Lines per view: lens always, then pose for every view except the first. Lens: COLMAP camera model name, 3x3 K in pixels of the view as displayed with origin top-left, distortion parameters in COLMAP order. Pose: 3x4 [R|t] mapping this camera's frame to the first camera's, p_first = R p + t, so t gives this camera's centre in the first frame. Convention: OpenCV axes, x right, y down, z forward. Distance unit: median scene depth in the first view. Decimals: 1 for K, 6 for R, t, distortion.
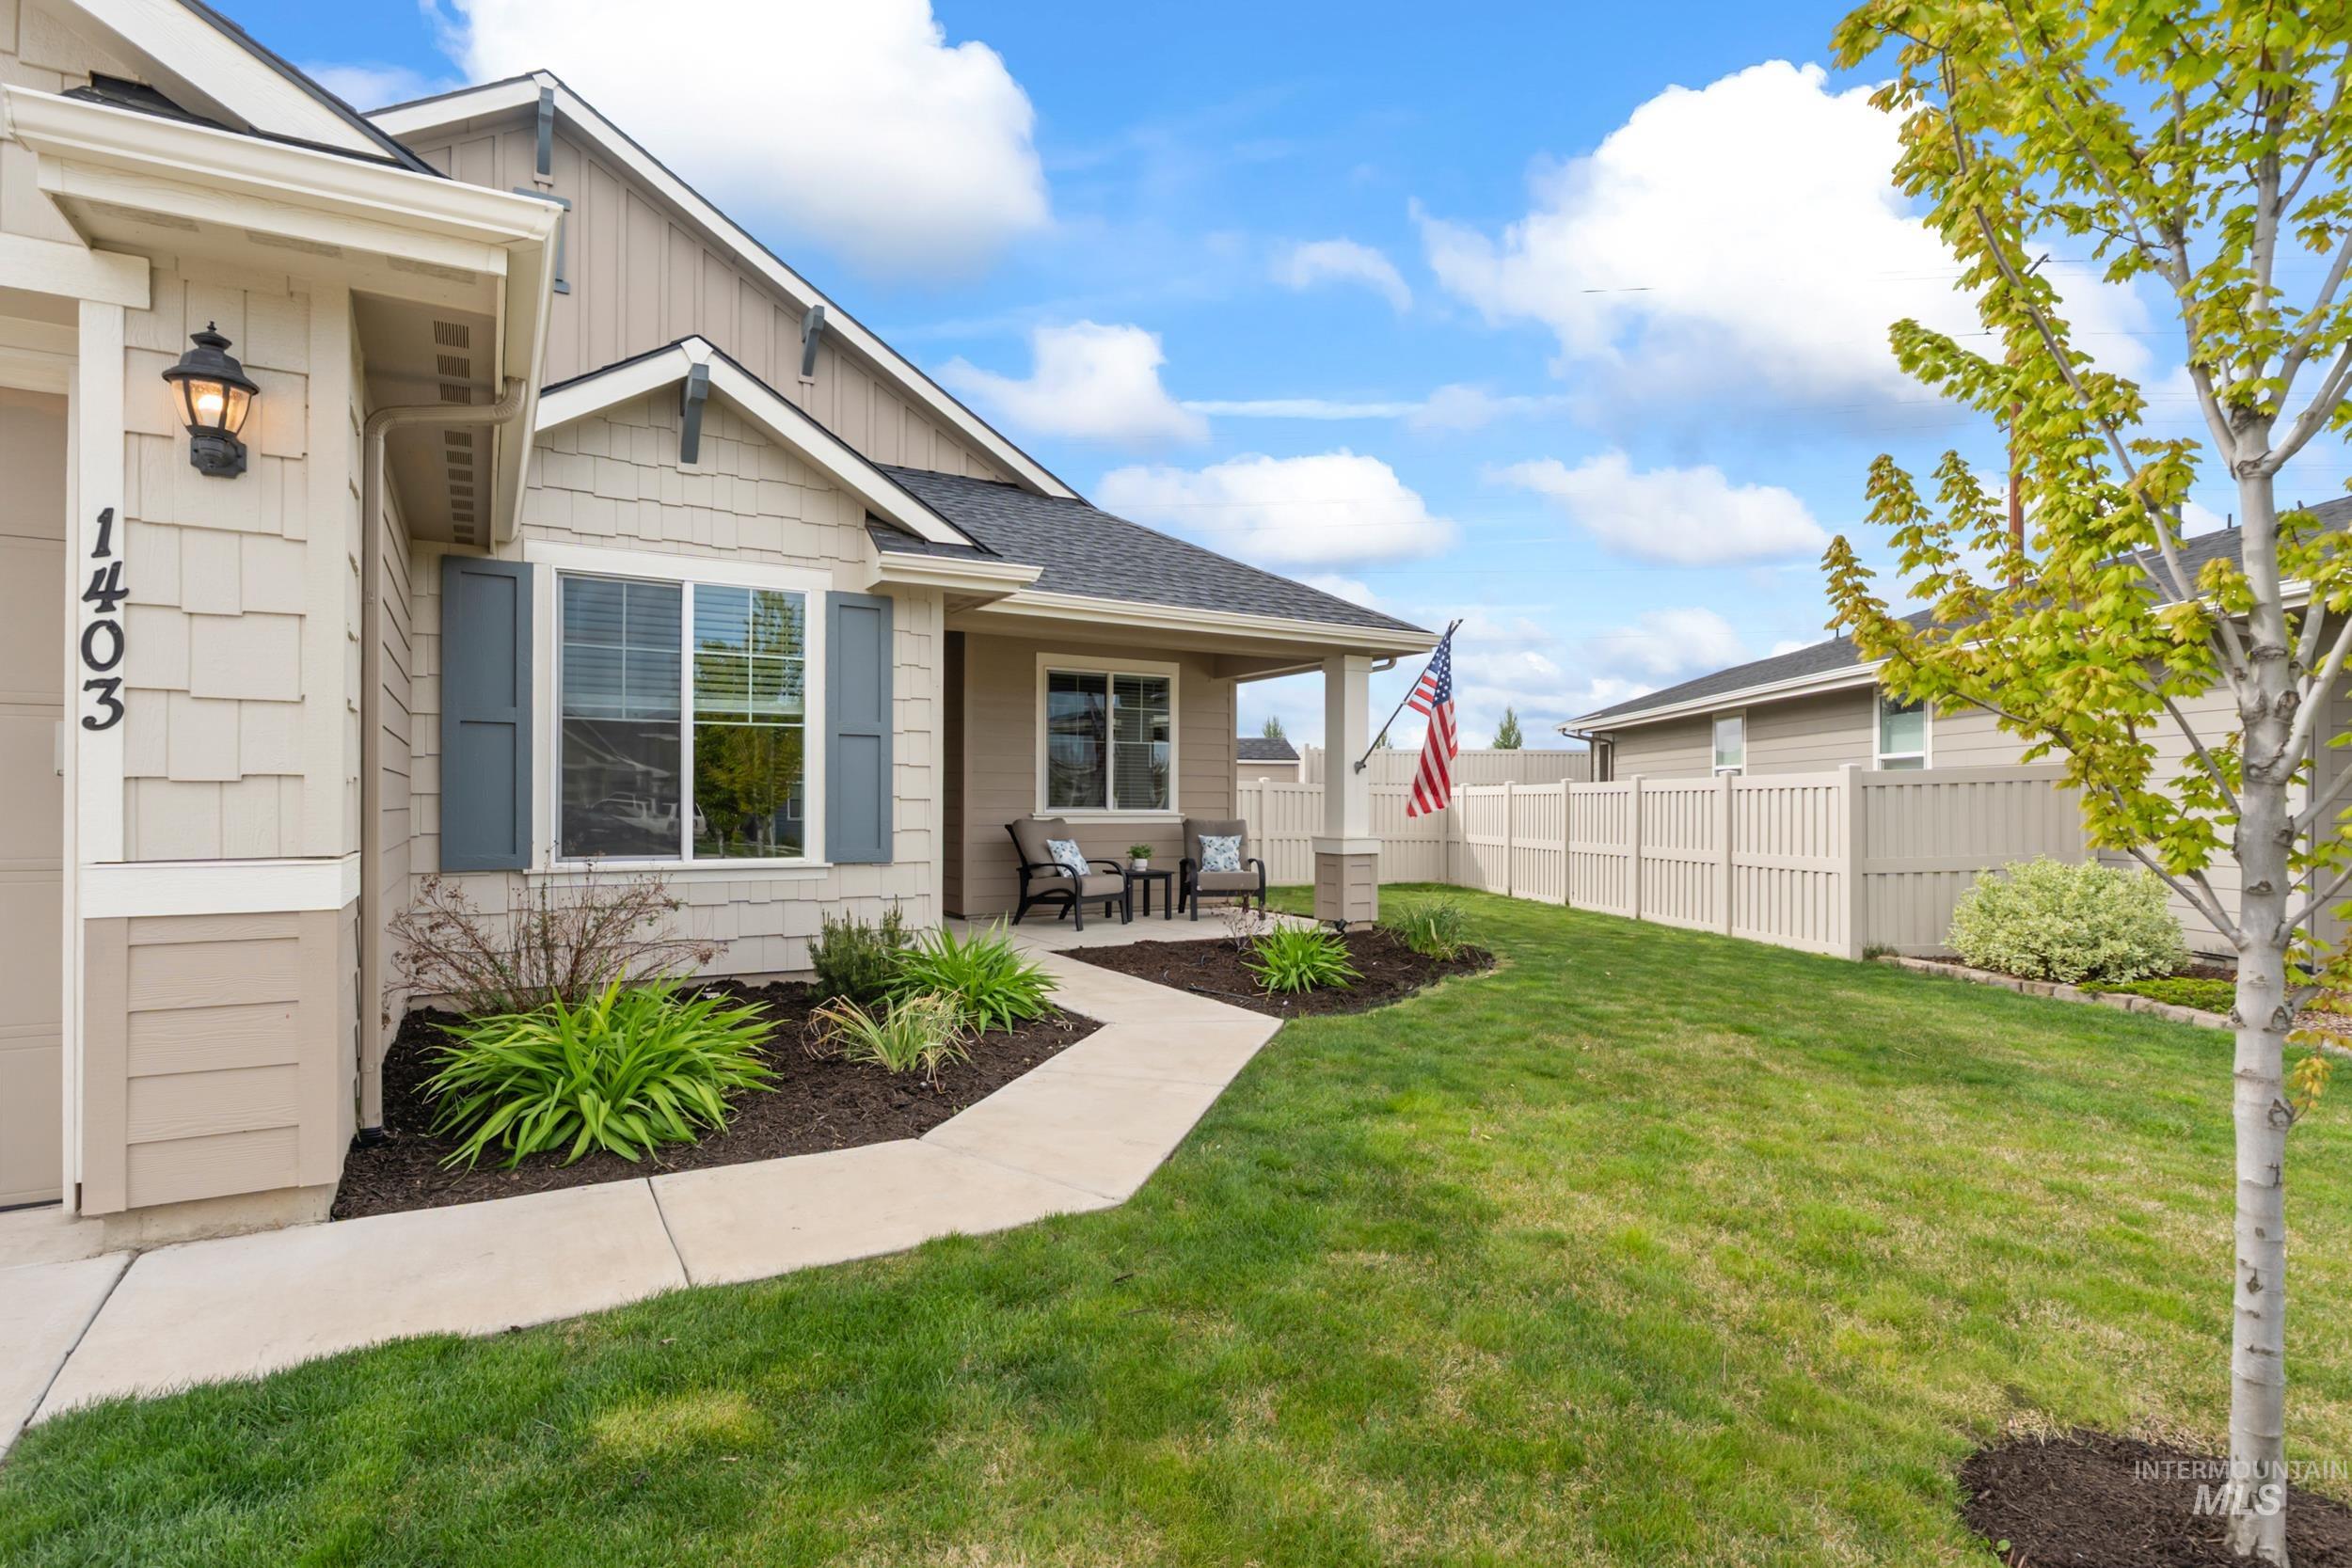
lens RADIAL K [[1176.5, 0, 1176.0], [0, 1176.5, 784.0], [0, 0, 1]] dist [0.020192, -0.000207]
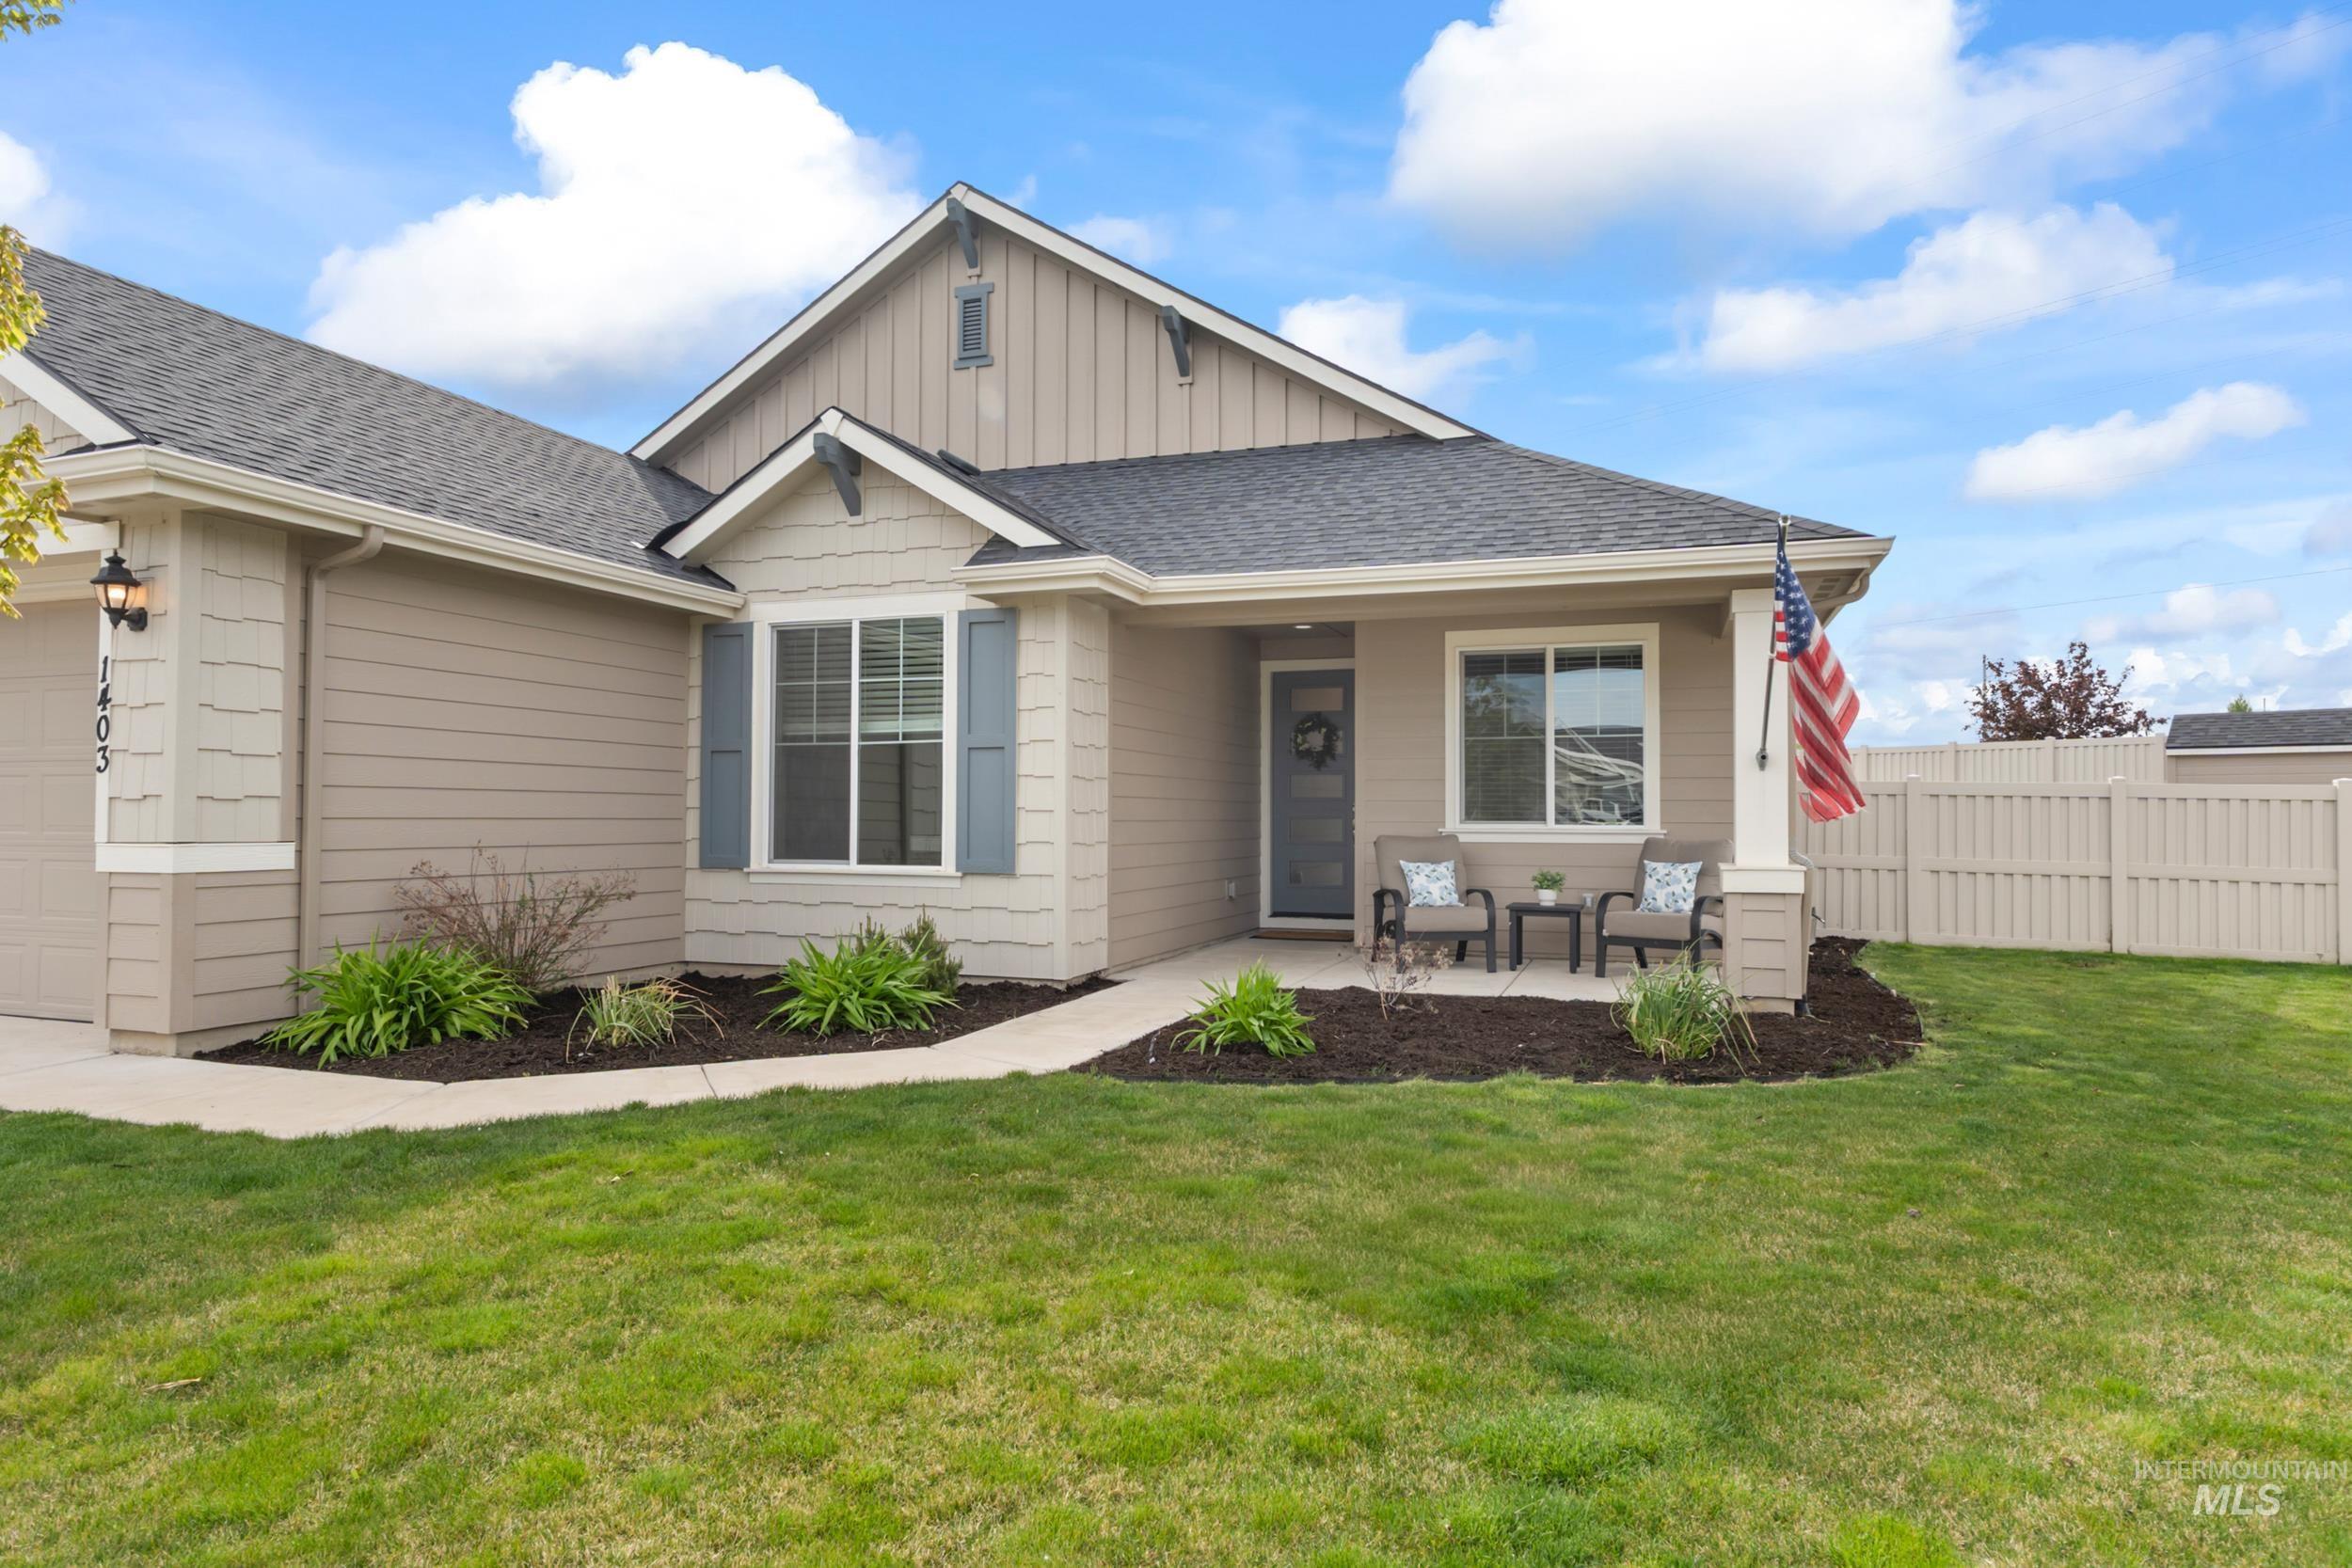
lens RADIAL K [[1383.0, 0, 1176.0], [0, 1383.0, 784.0], [0, 0, 1]] dist [0.002789, 0.000951]
pose [[0.635957, -0.019869, -0.771469, 0.771439], [0.011504, 0.999802, -0.016267, 0.011105], [0.771639, 0.001470, 0.636059, 0.375599]]
